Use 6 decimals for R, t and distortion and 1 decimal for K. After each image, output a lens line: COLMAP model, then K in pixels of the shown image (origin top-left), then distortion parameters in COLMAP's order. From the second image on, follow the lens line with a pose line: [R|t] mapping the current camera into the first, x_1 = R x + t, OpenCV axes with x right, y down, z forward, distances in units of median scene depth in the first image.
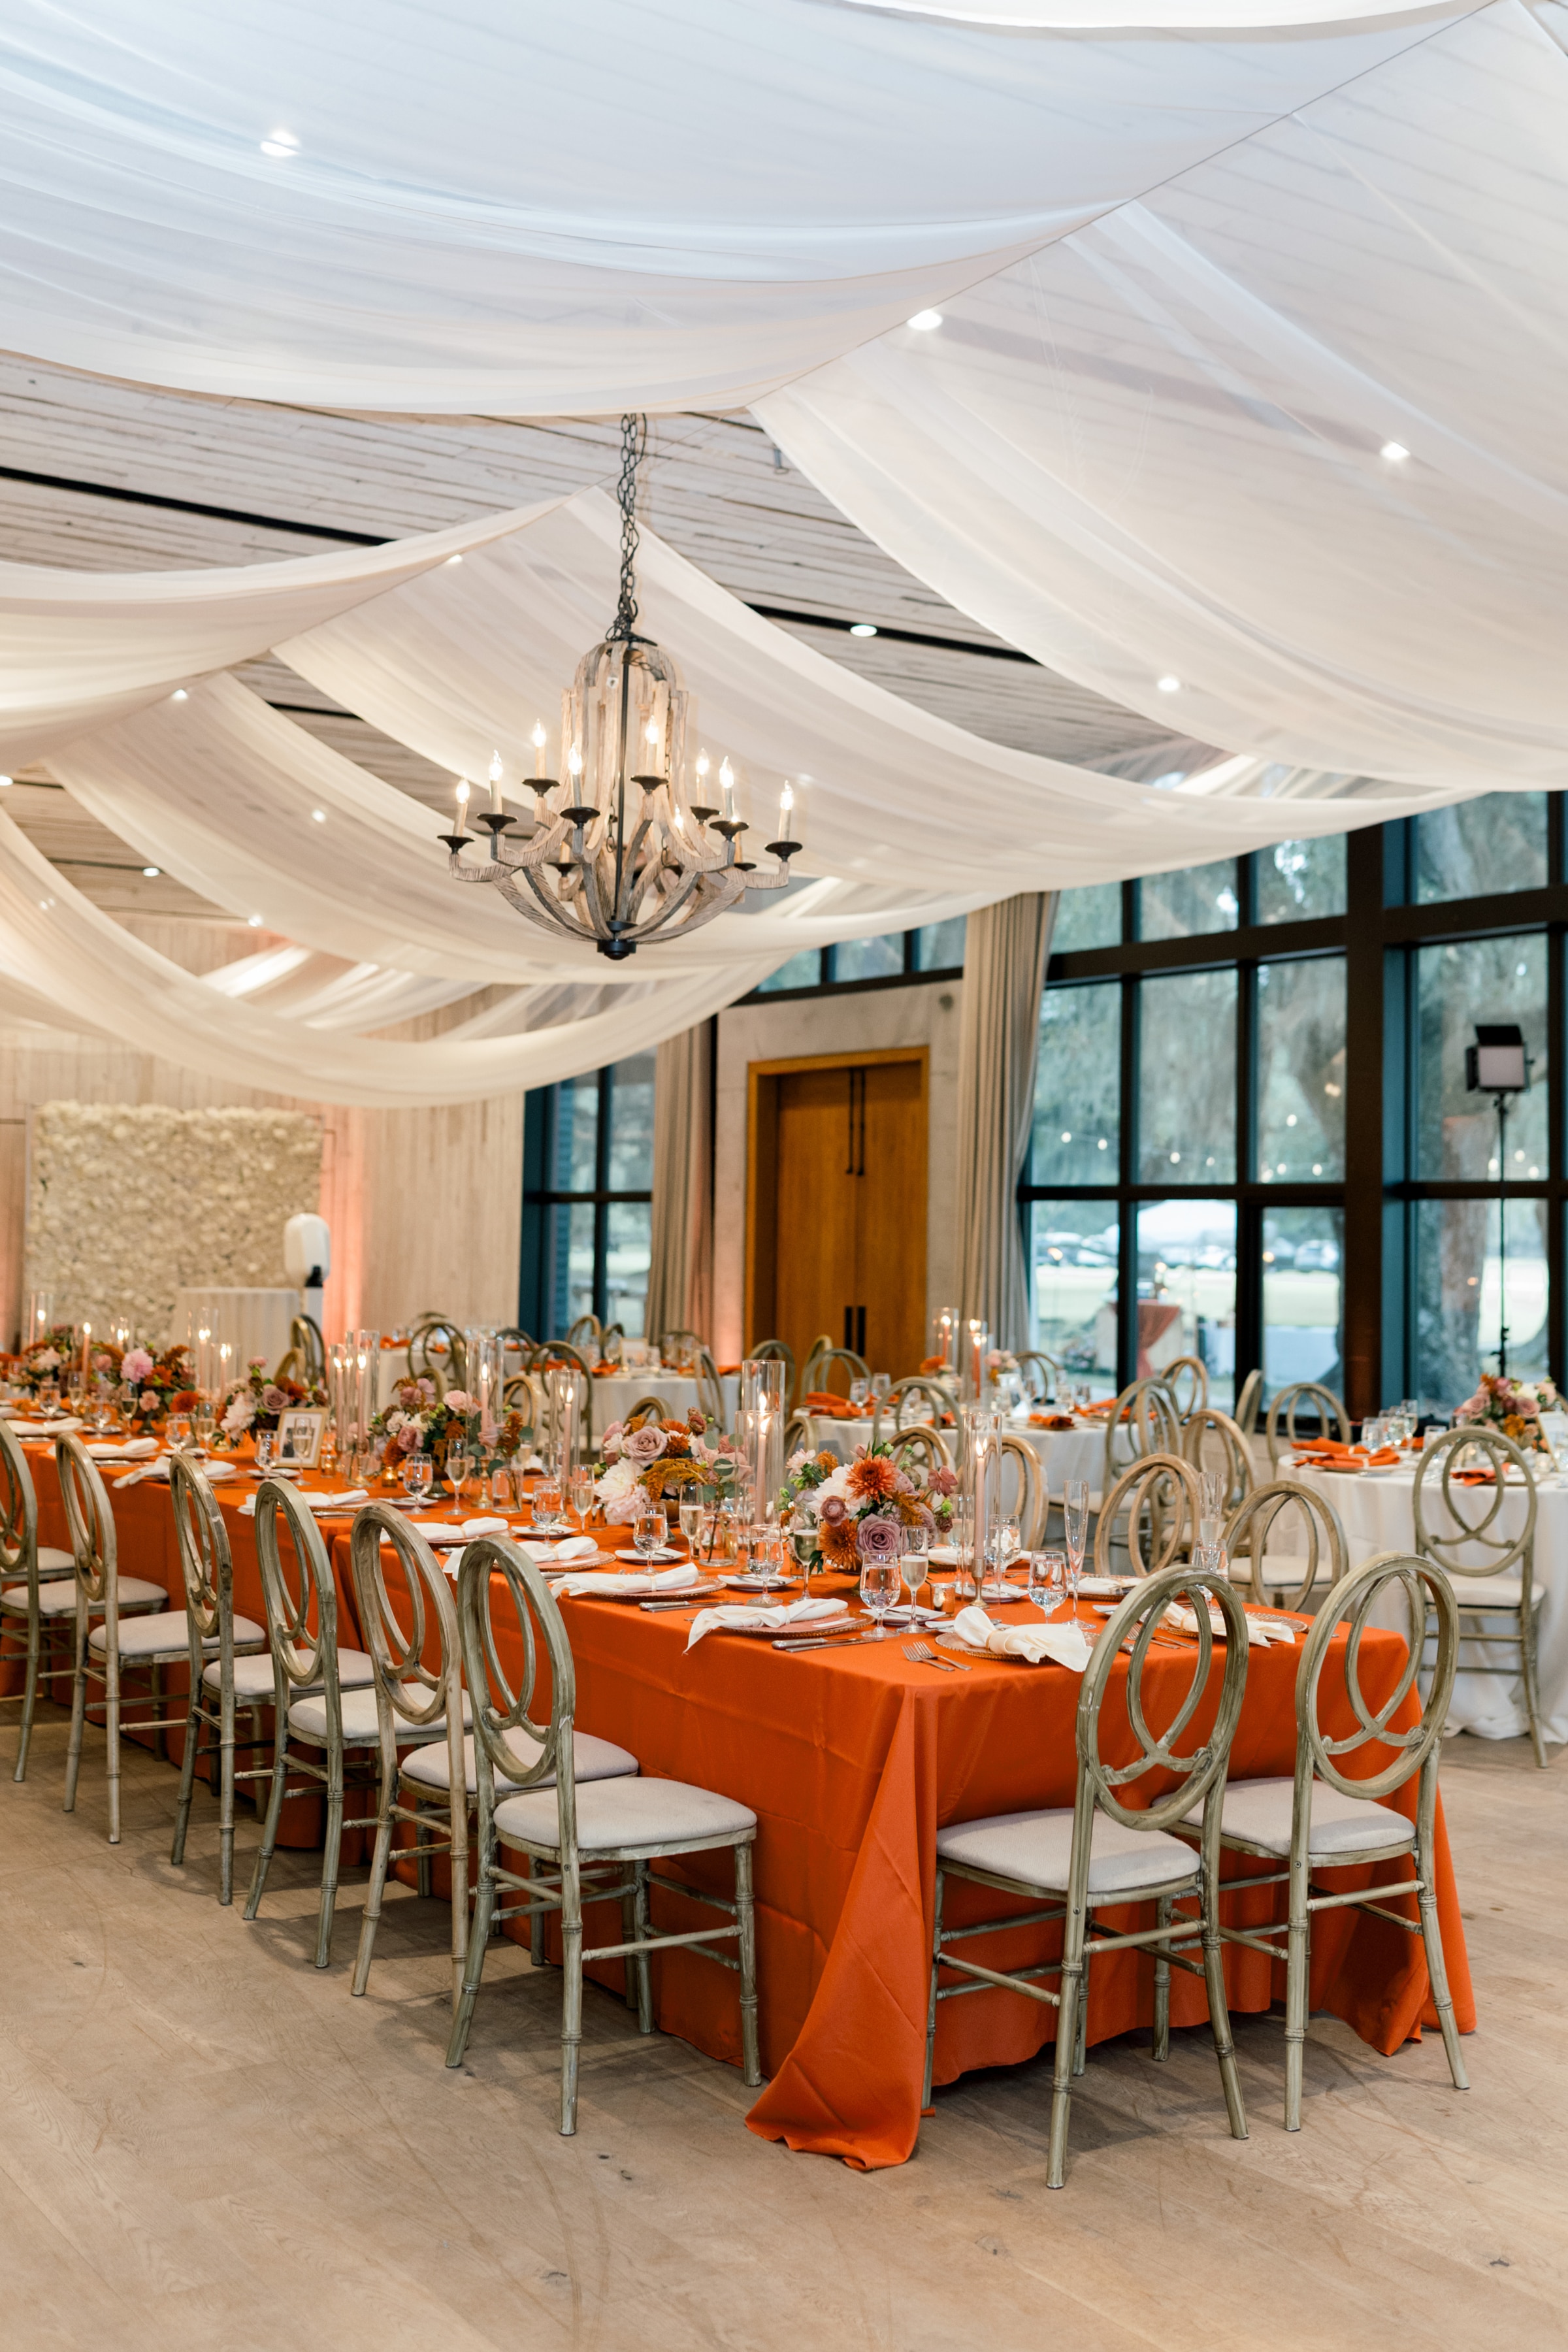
lens RADIAL K [[2398.3, 0, 779.1], [0, 2398.3, 1154.7], [0, 0, 1]] dist [-0.002696, 0.000000]
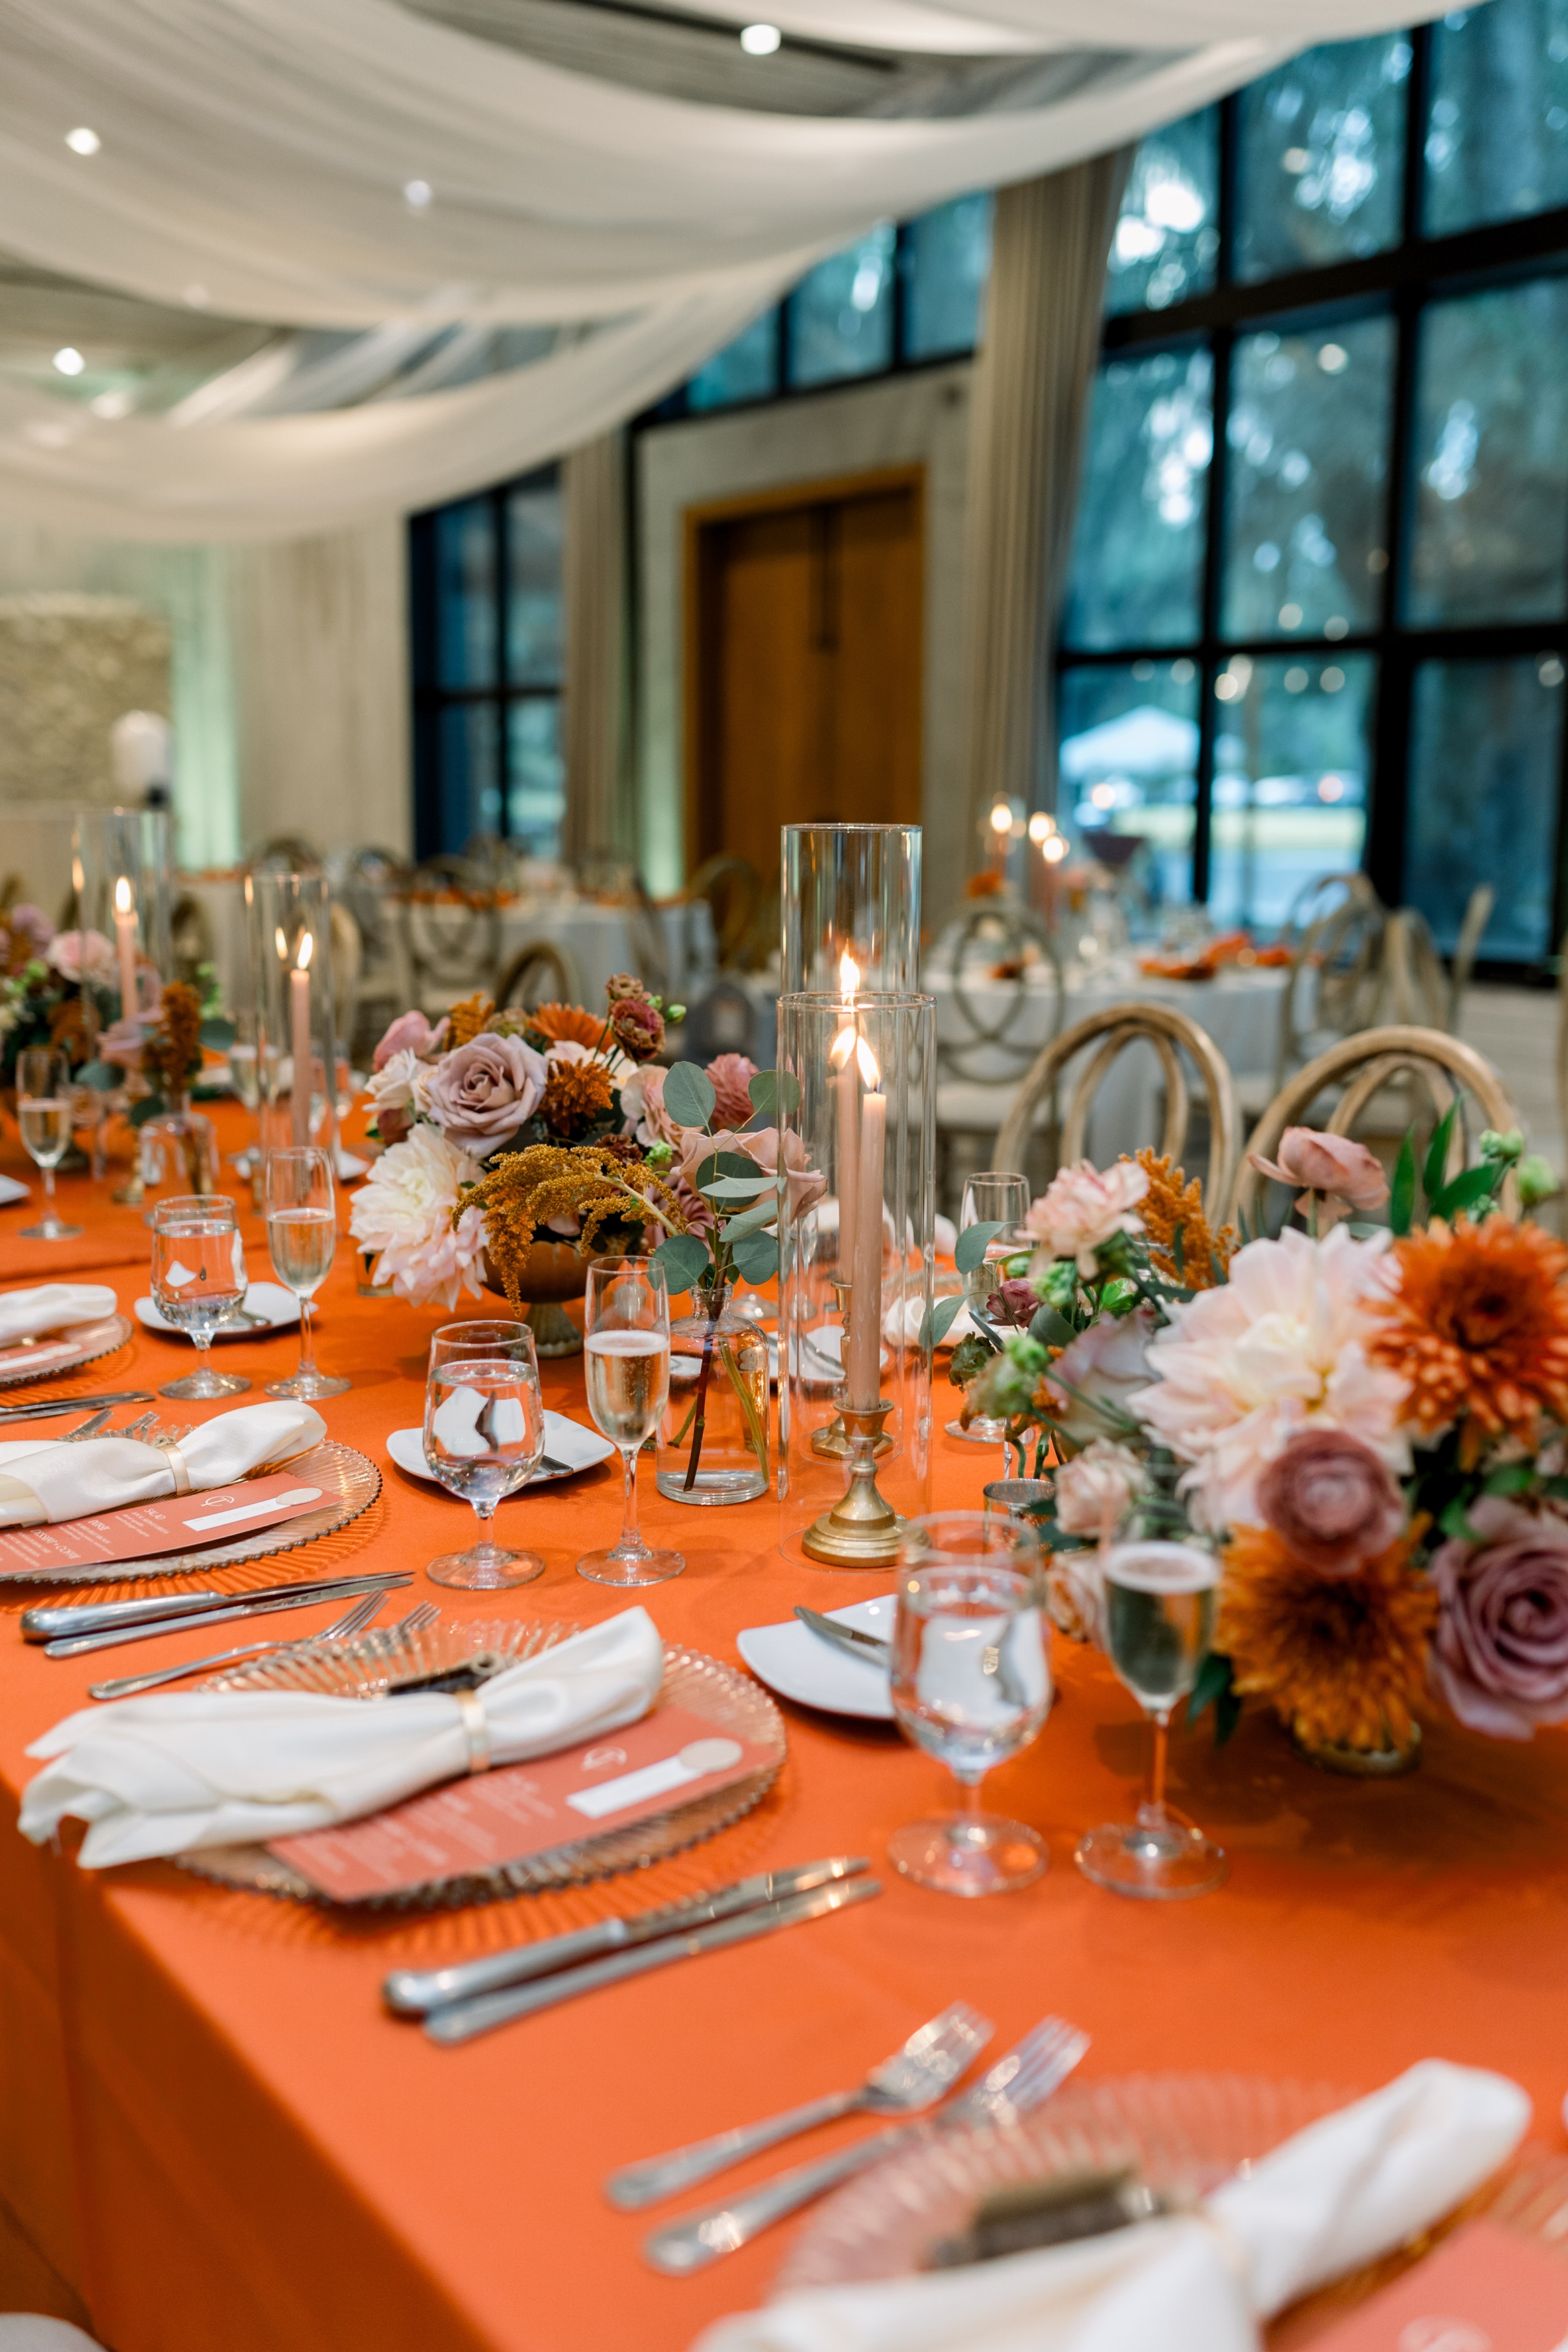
lens RADIAL K [[2398.3, 0, 782.8], [0, 2398.3, 1182.0], [0, 0, 1]] dist [-0.002696, 0.000000]
pose [[0.999414, -0.014316, 0.031080, -0.007863], [0.007735, 0.979284, 0.202344, 0.021232], [-0.033333, -0.201985, 0.978821, 0.213717]]
